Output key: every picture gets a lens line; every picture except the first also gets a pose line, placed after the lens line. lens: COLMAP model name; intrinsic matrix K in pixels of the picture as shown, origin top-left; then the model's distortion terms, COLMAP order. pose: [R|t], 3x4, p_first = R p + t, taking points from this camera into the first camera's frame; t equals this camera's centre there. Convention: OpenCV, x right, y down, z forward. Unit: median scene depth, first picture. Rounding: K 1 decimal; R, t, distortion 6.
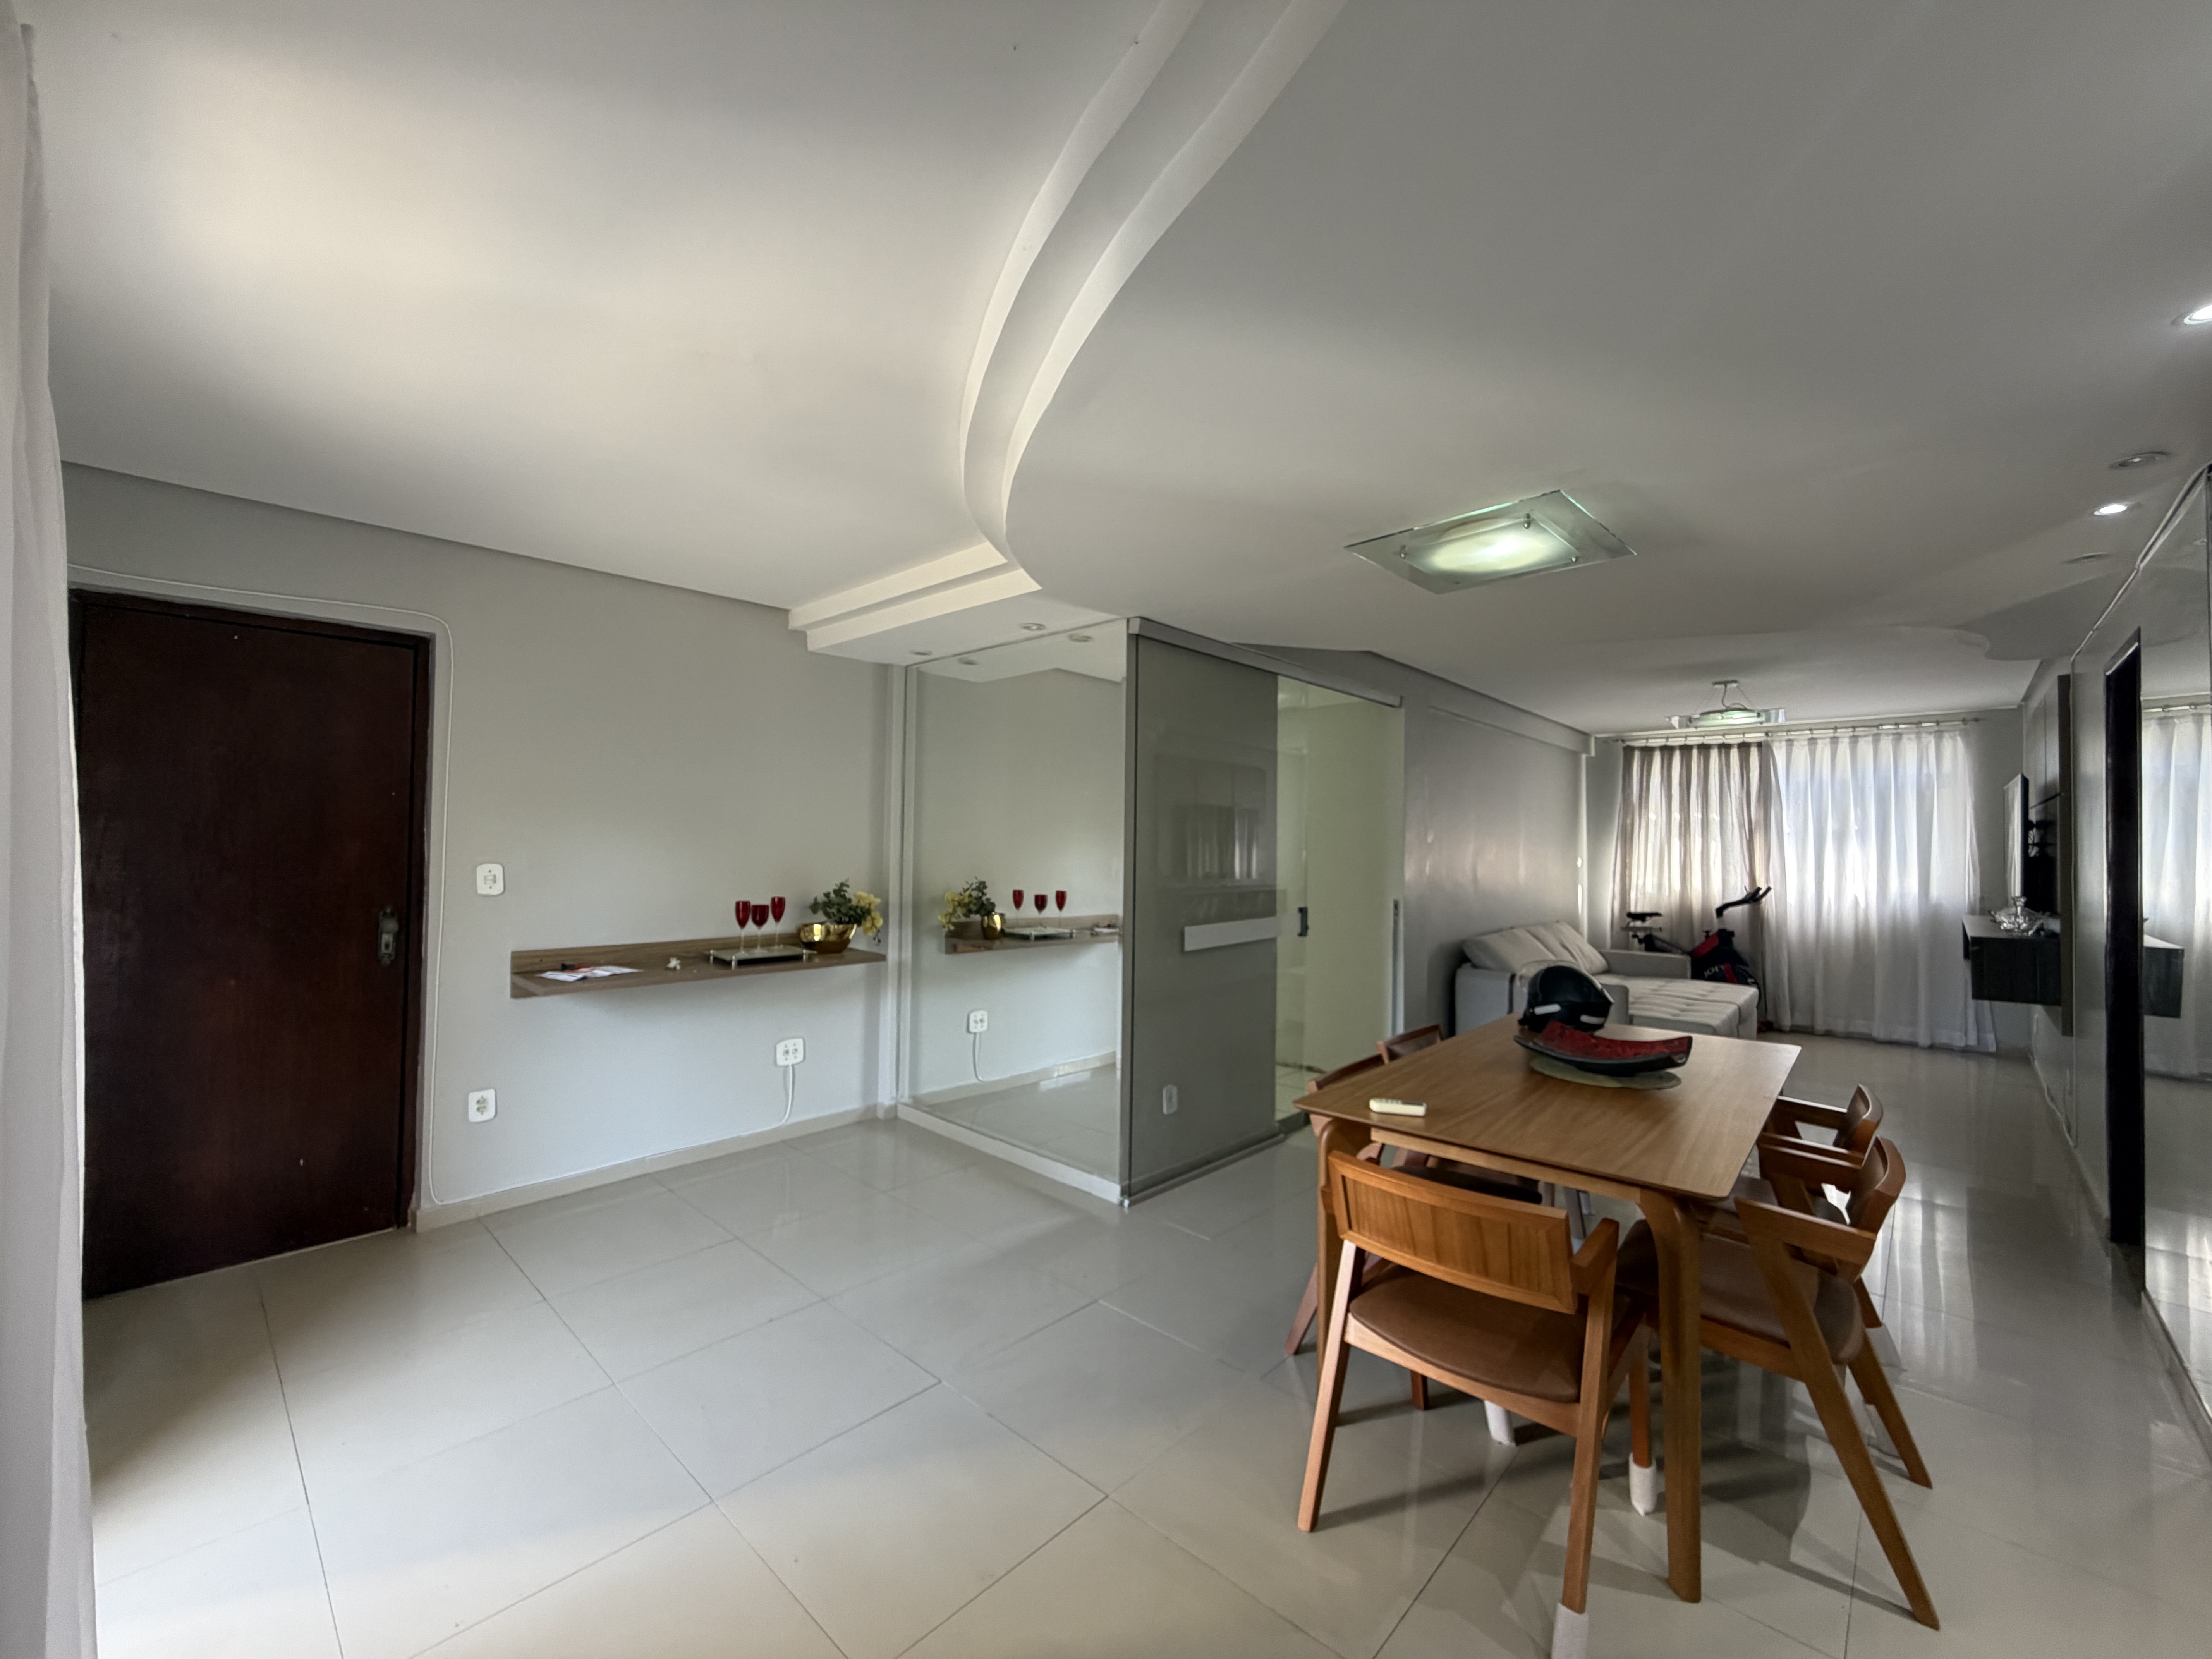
lens RADIAL K [[888.4, 0, 1096.6], [0, 888.4, 831.3], [0, 0, 1]] dist [-0.002486, 0.000088]
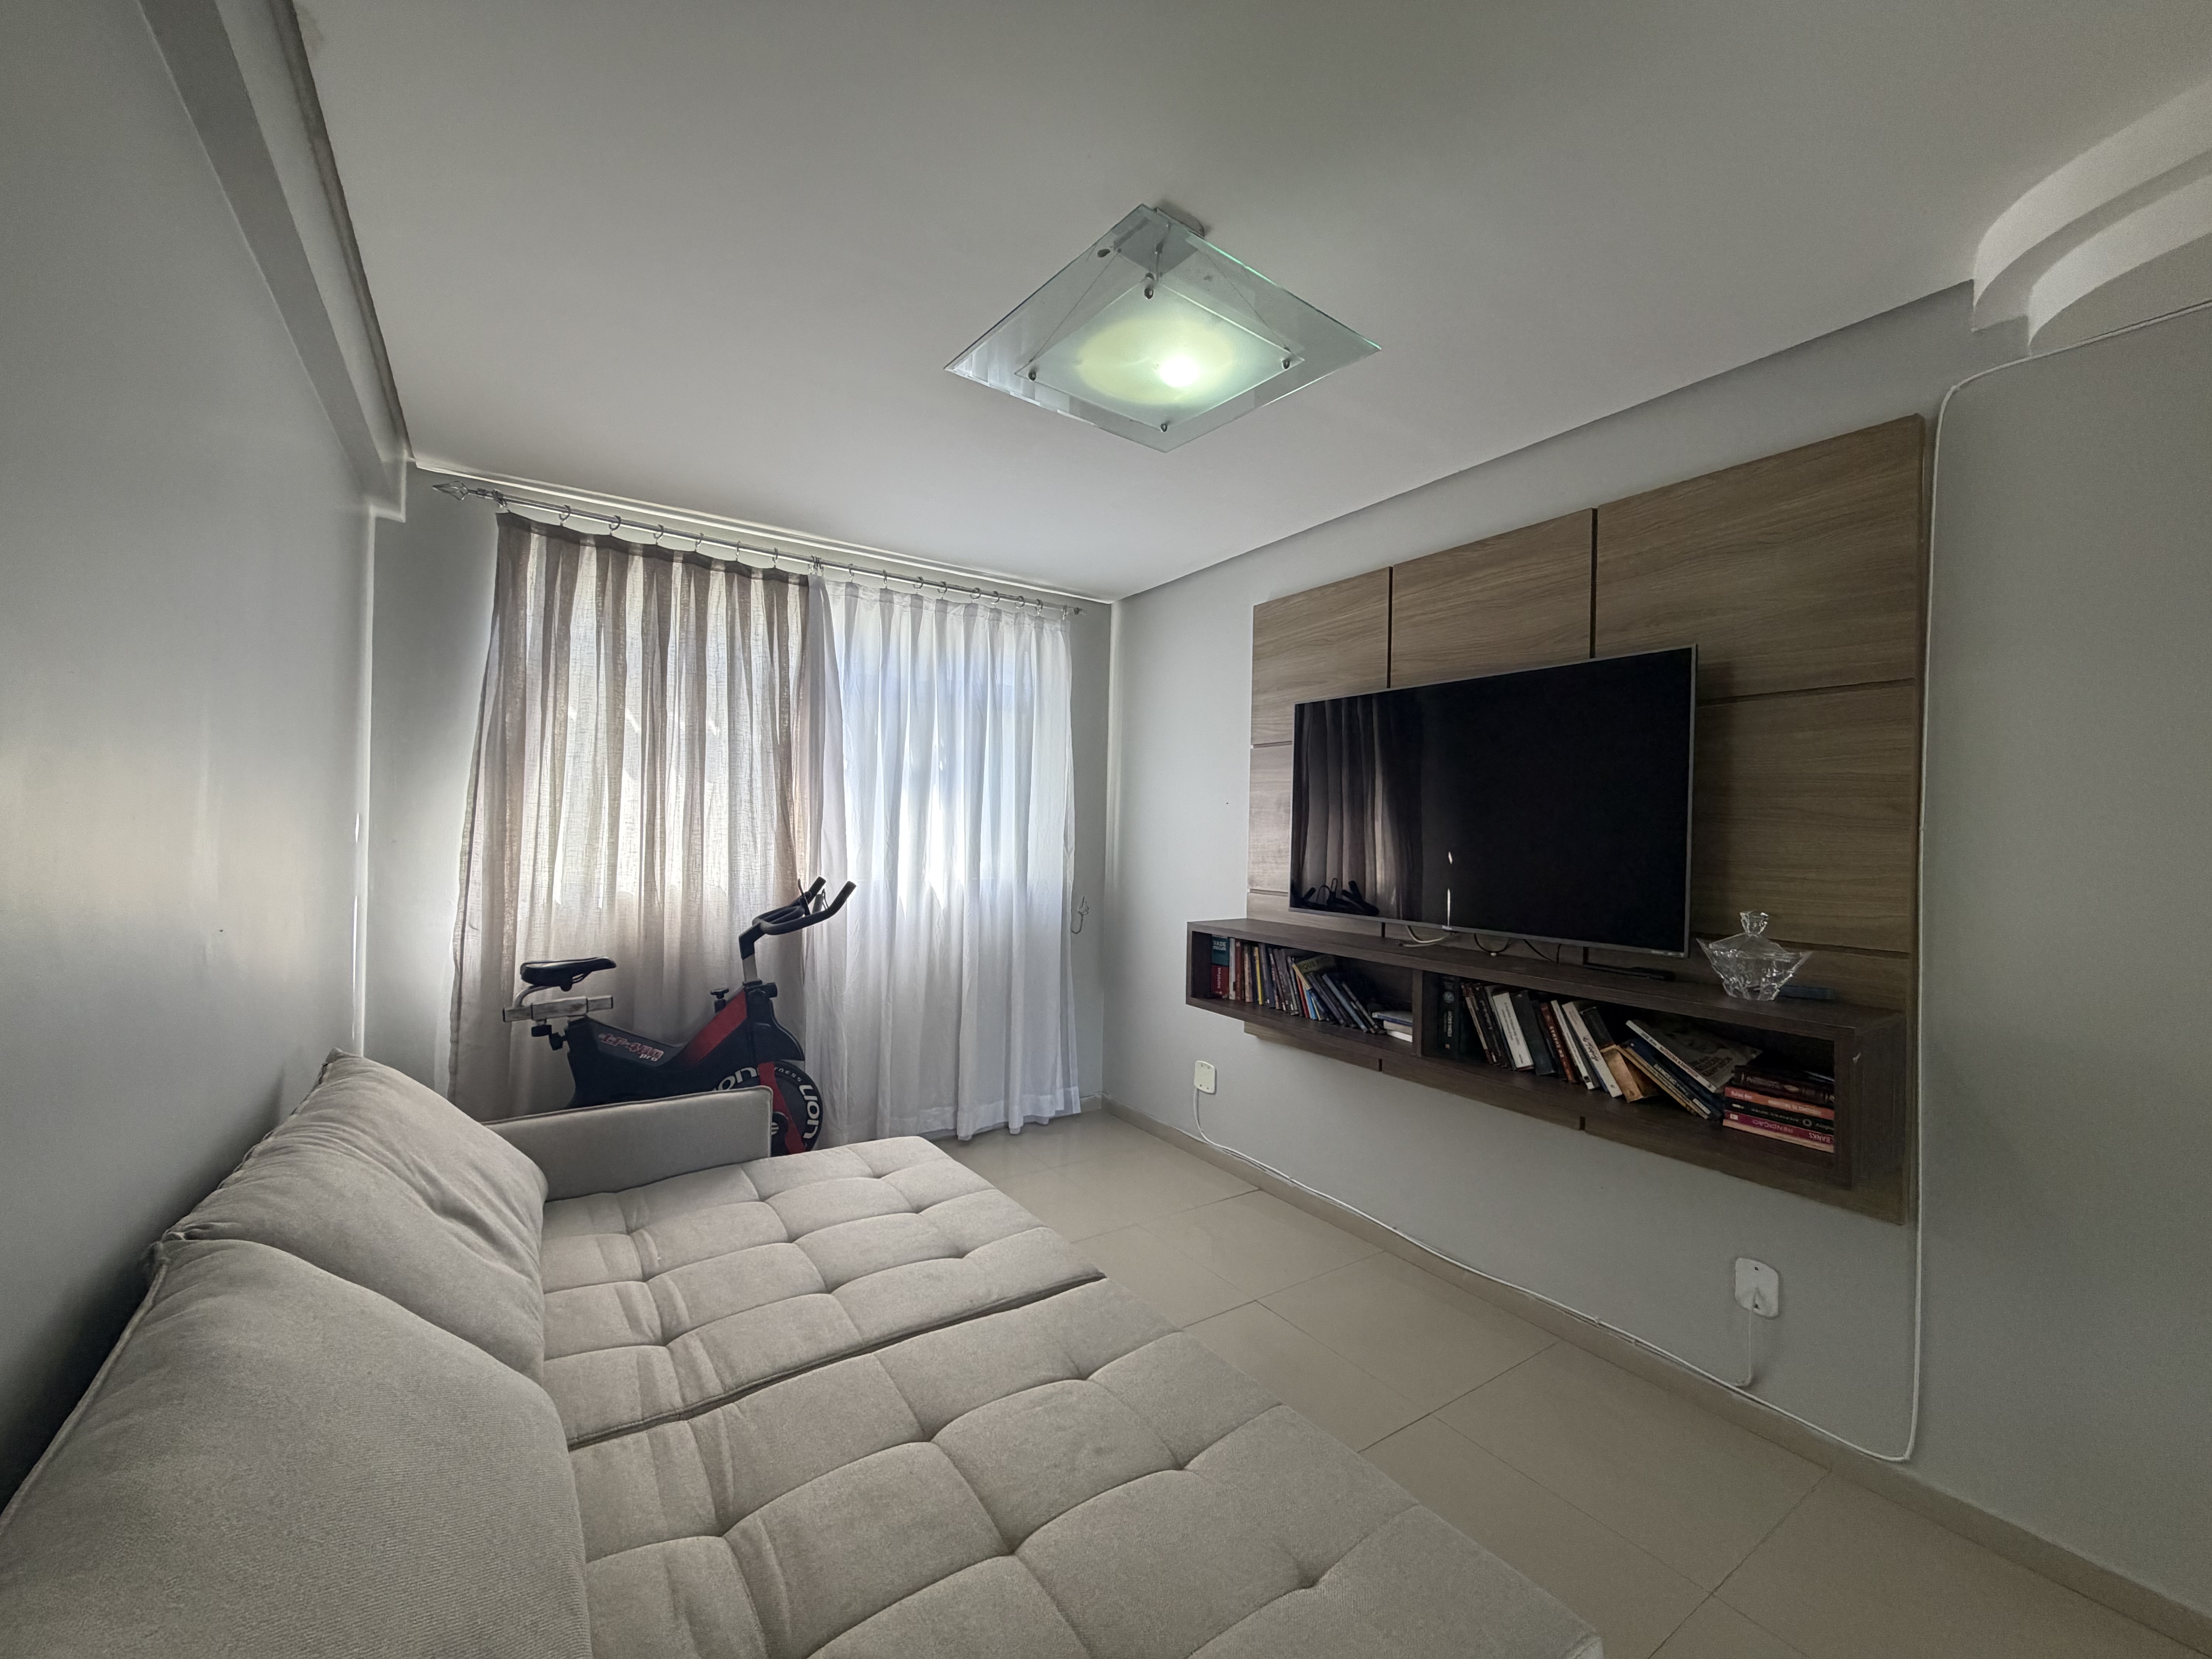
lens RADIAL K [[888.4, 0, 1110.0], [0, 888.4, 824.8], [0, 0, 1]] dist [-0.002486, 0.000088]
pose [[0.222241, 0.000178, 0.974992, 0.452134], [-0.038023, 0.999241, 0.008485, 0.032114], [-0.974250, -0.038958, 0.222079, 1.034164]]
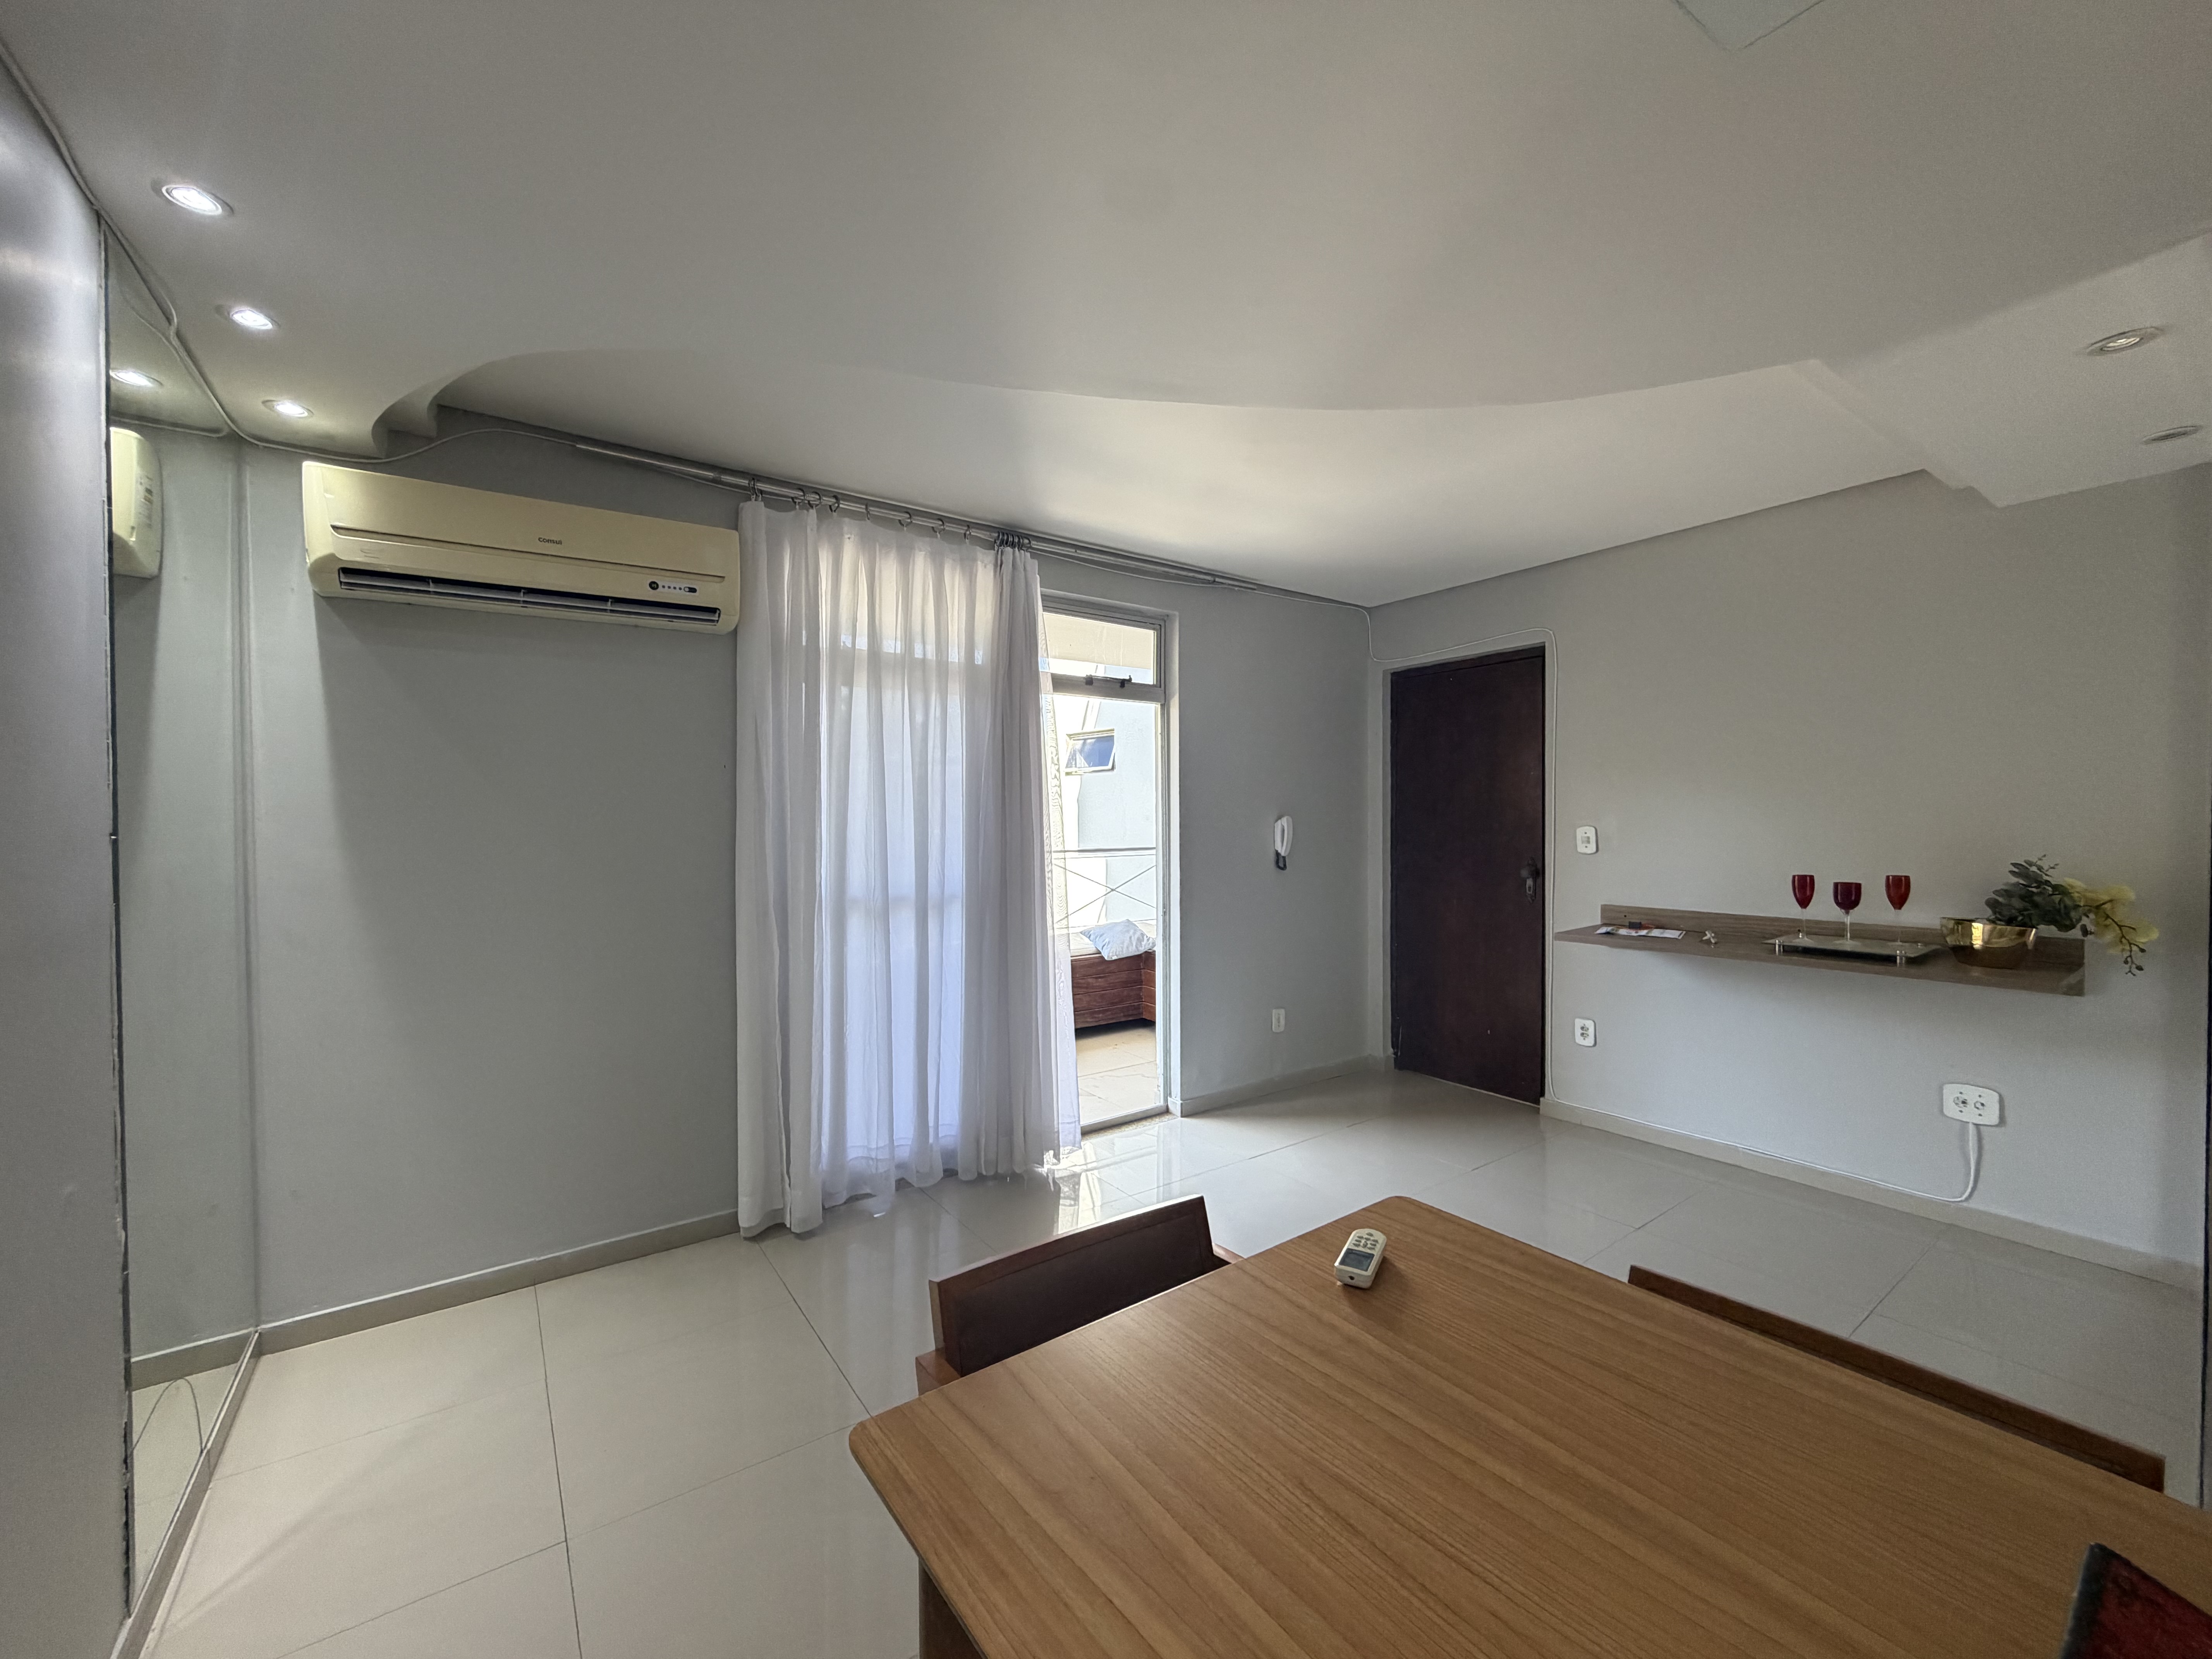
lens RADIAL K [[888.4, 0, 1090.9], [0, 888.4, 817.6], [0, 0, 1]] dist [-0.002486, 0.000088]
pose [[-0.195095, -0.005839, -0.980767, 0.380560], [0.022725, 0.999687, -0.010472, 0.014624], [0.980521, -0.024331, -0.194902, 0.384681]]
